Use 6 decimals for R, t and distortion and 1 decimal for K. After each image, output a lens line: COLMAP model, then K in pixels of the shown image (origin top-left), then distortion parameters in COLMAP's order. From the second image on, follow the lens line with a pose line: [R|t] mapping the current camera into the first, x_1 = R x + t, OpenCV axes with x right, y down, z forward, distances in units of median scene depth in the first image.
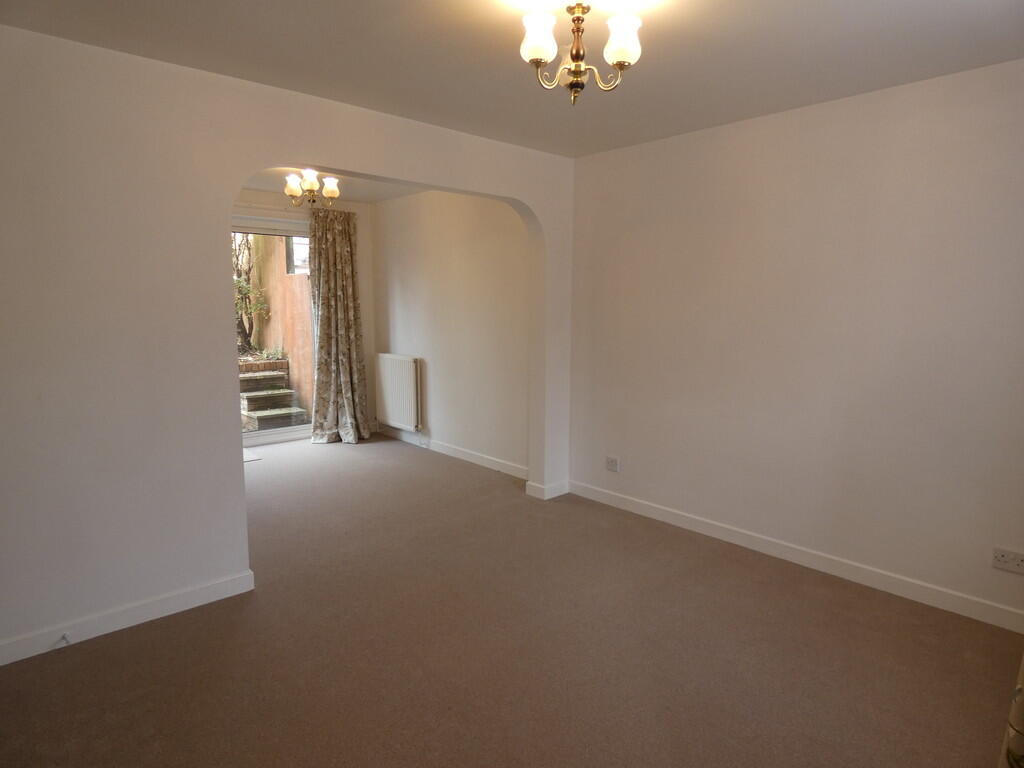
lens RADIAL K [[611.6, 0, 516.6], [0, 611.6, 389.2], [0, 0, 1]] dist [0.002828, -0.000791]
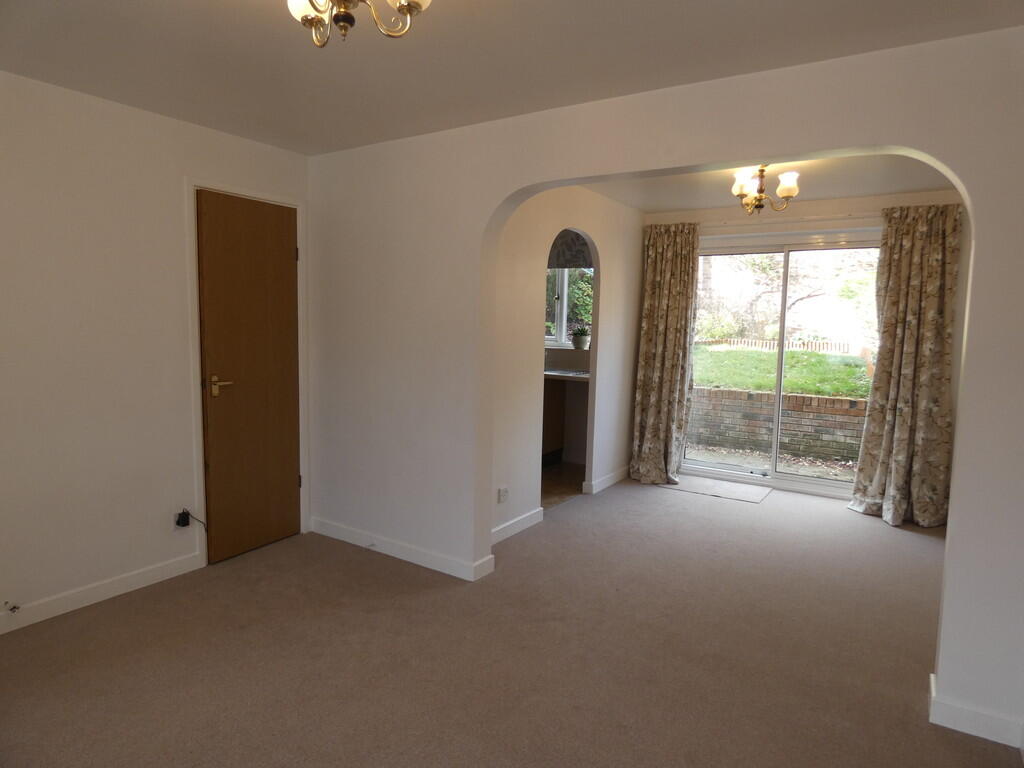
lens RADIAL K [[611.6, 0, 512.0], [0, 611.6, 383.8], [0, 0, 1]] dist [0.002828, -0.000791]
pose [[0.240718, 0.099349, -0.965497, 0.308458], [-0.155053, 0.985909, 0.062791, -0.051724], [0.958130, 0.134588, 0.252730, 0.369194]]
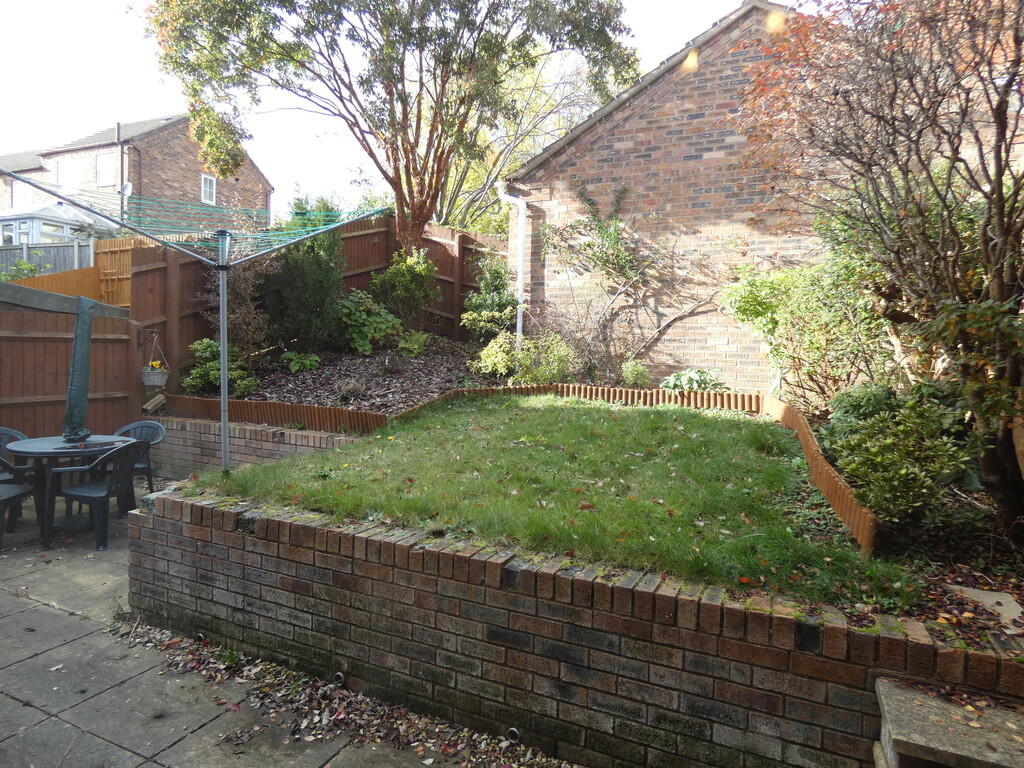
lens RADIAL K [[611.6, 0, 514.1], [0, 611.6, 382.6], [0, 0, 1]] dist [0.002828, -0.000791]
pose [[0.379004, 0.049331, -0.924079, -0.171948], [-0.157359, 0.987471, -0.011825, -0.118952], [0.911918, 0.149894, 0.382018, 0.784120]]
